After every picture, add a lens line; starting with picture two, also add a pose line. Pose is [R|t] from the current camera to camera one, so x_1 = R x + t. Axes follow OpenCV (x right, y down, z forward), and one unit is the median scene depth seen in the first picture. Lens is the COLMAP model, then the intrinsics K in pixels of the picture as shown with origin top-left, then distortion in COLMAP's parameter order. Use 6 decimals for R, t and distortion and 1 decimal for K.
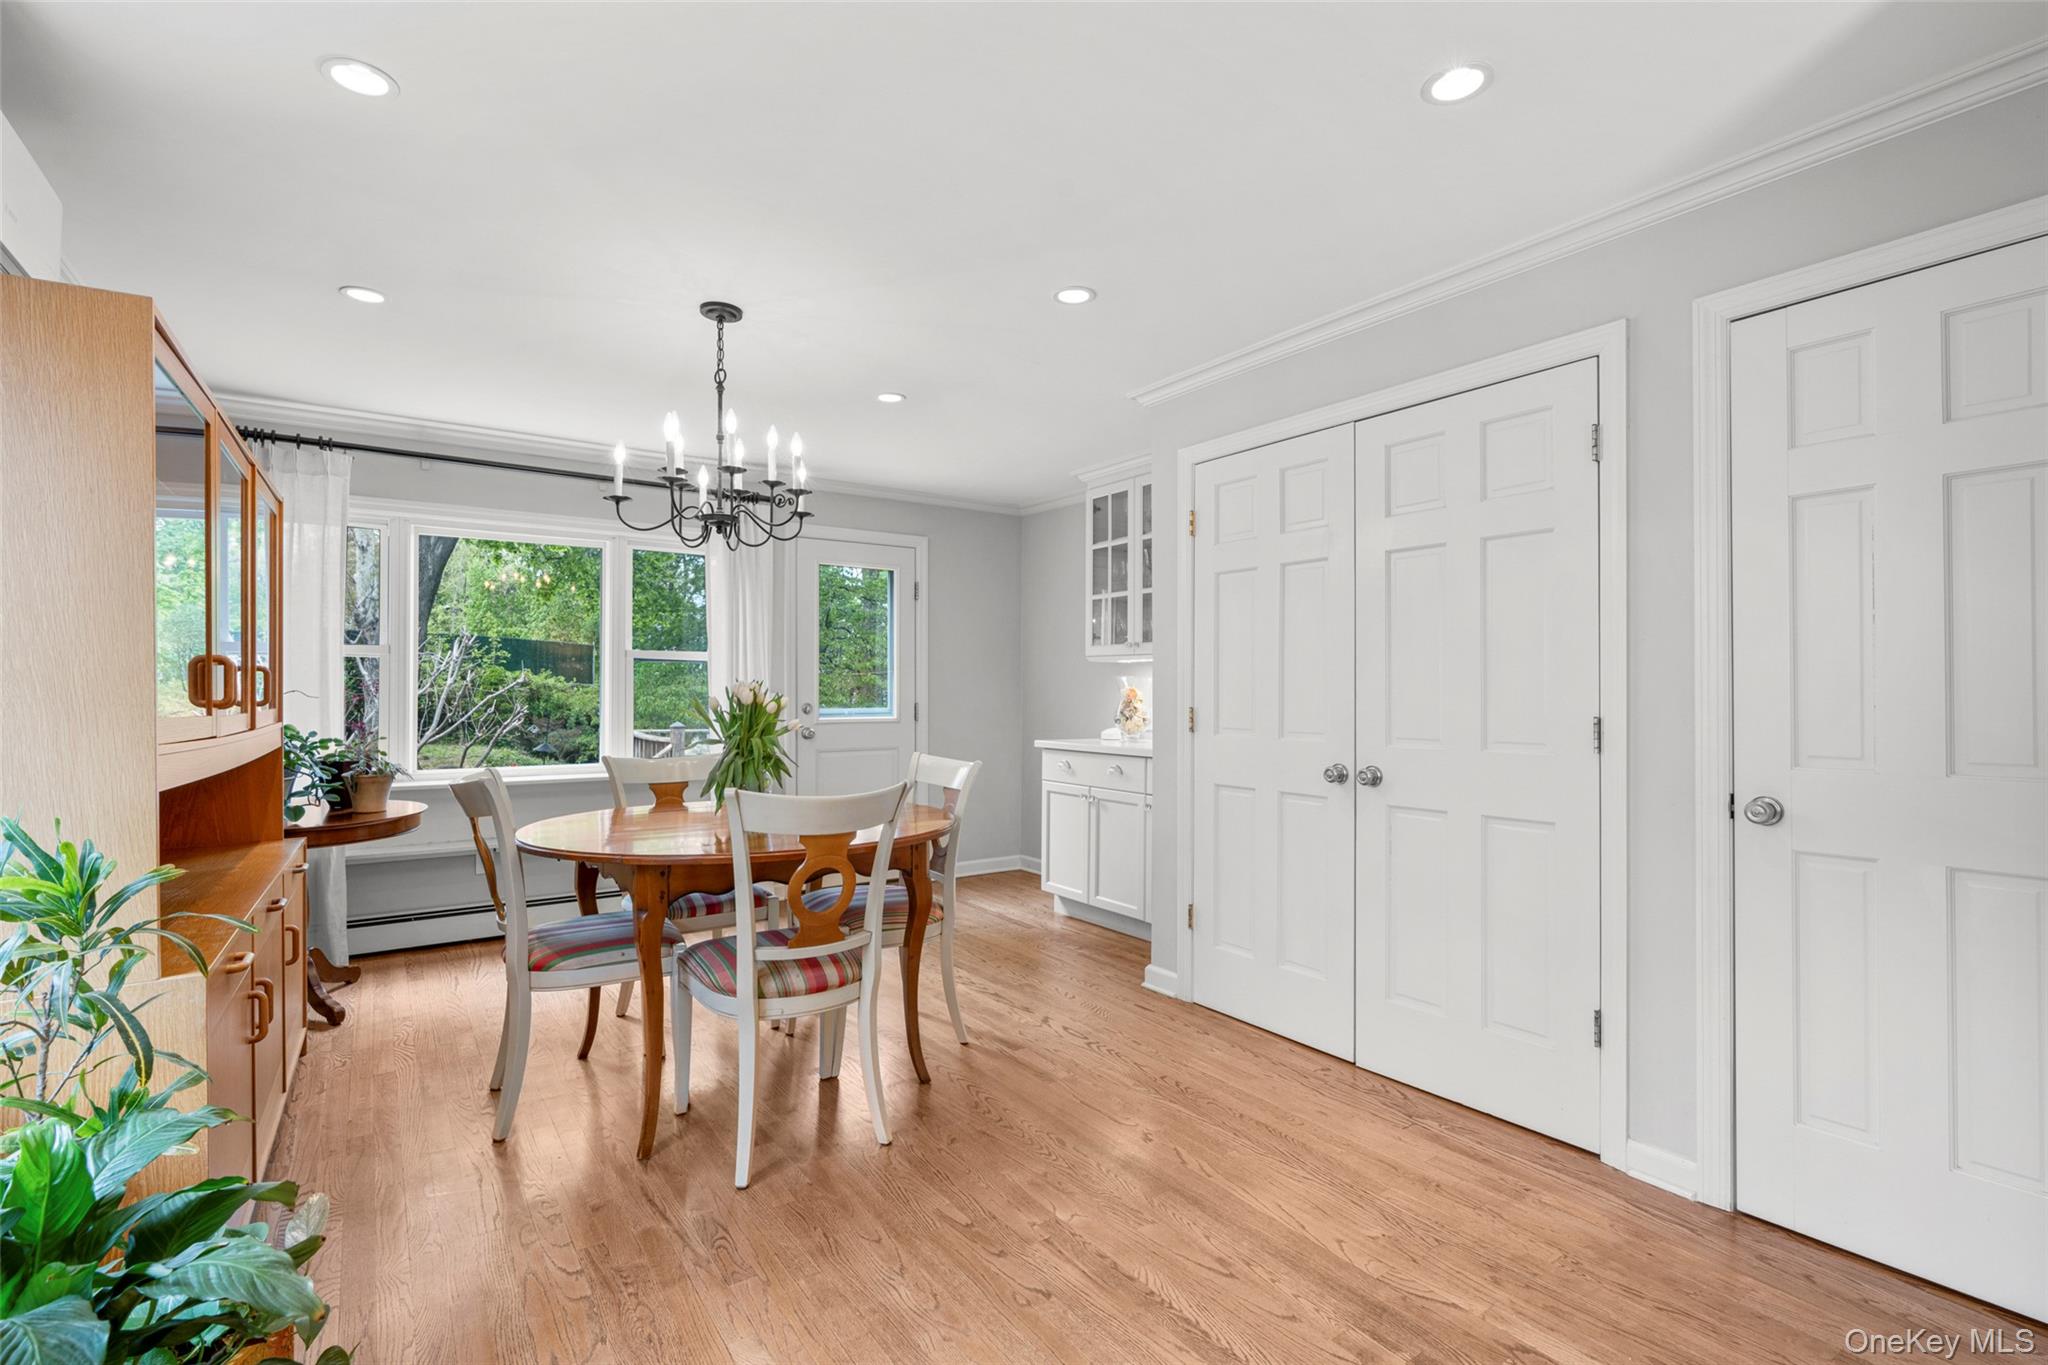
lens RADIAL K [[938.9, 0, 1018.8], [0, 938.9, 686.4], [0, 0, 1]] dist [-0.004984, -0.000039]
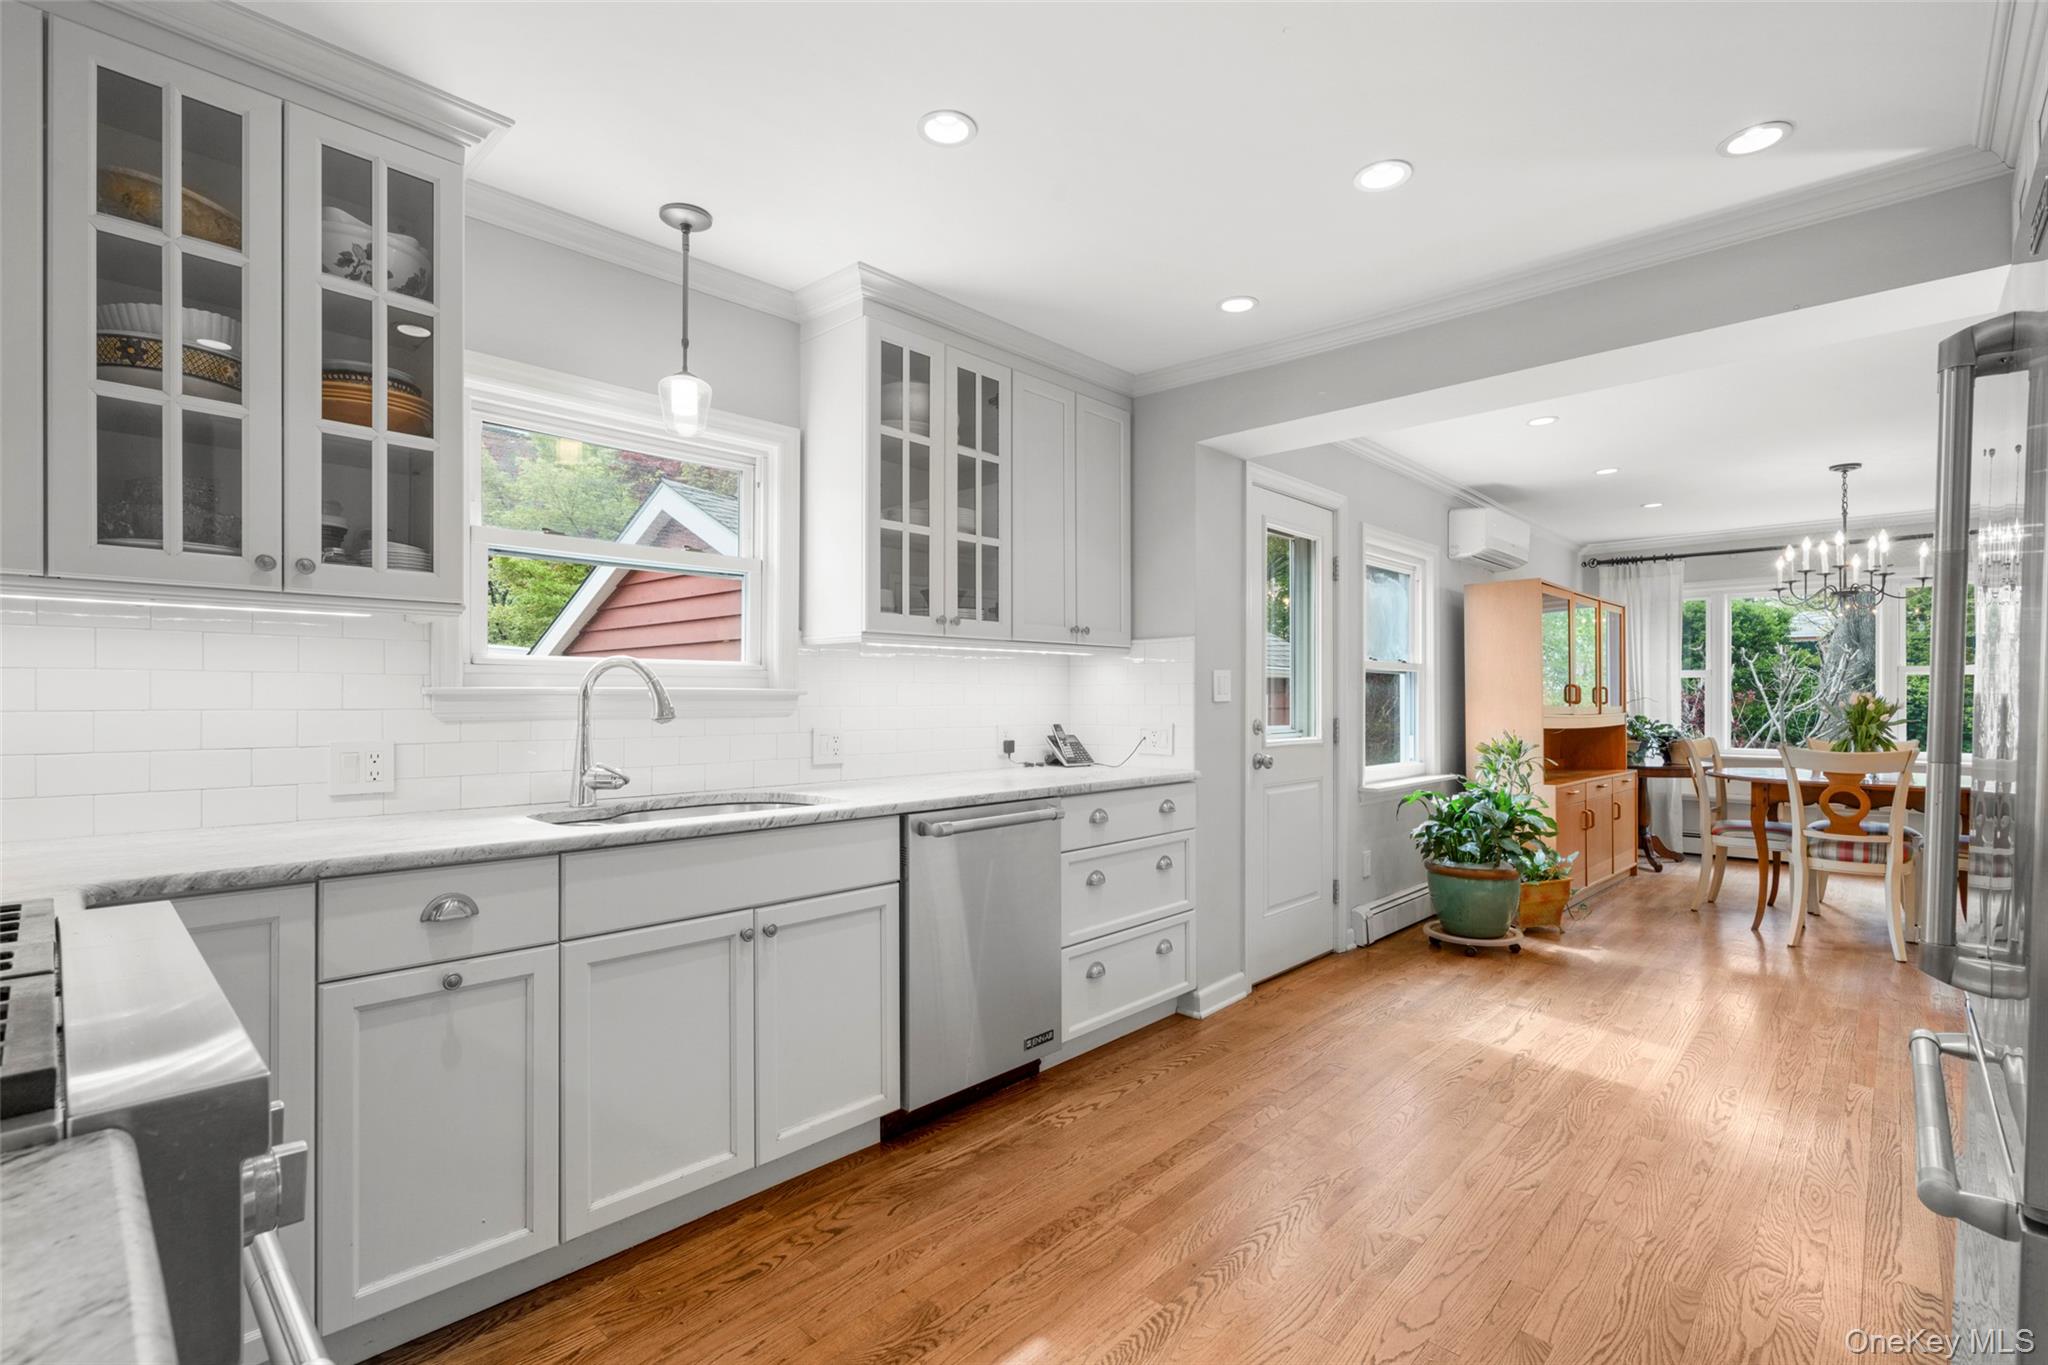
lens RADIAL K [[933.5, 0, 1016.6], [0, 933.5, 701.0], [0, 0, 1]] dist [-0.003723, 0.000181]
pose [[0.203457, 0.000953, -0.979083, 0.868823], [0.004471, 0.999988, 0.001902, 0.002547], [0.979074, -0.004765, 0.203450, -0.670279]]
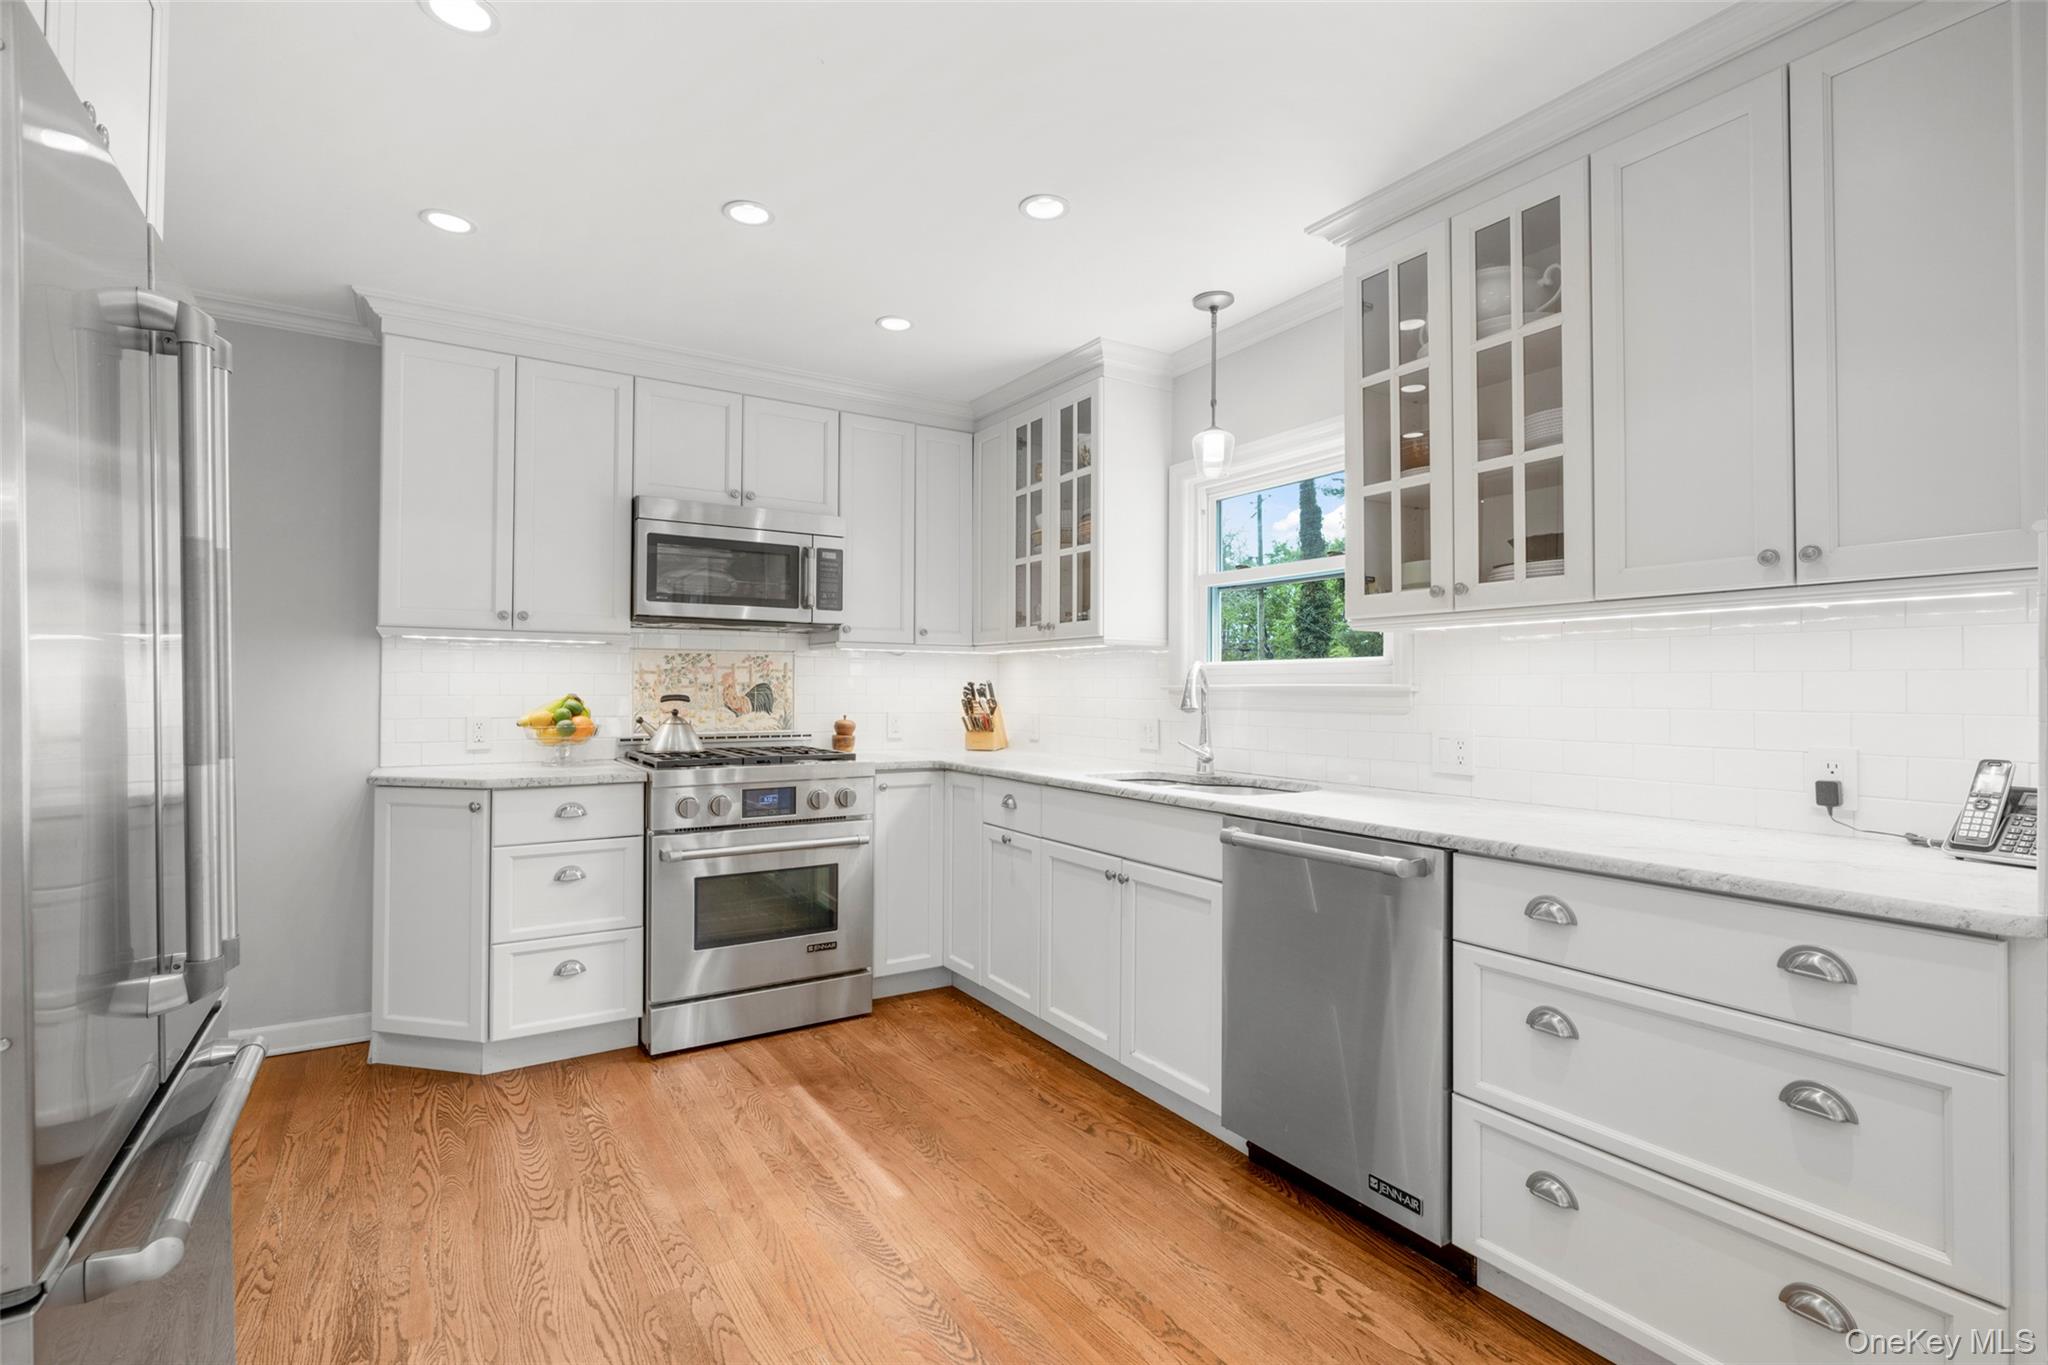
lens RADIAL K [[942.6, 0, 1028.5], [0, 942.6, 675.3], [0, 0, 1]] dist [-0.004143, 0.000064]
pose [[-0.999394, -0.005563, 0.034359, 0.266829], [-0.006214, 0.999802, -0.018881, 0.001341], [-0.034247, -0.019083, -0.999231, 0.103251]]
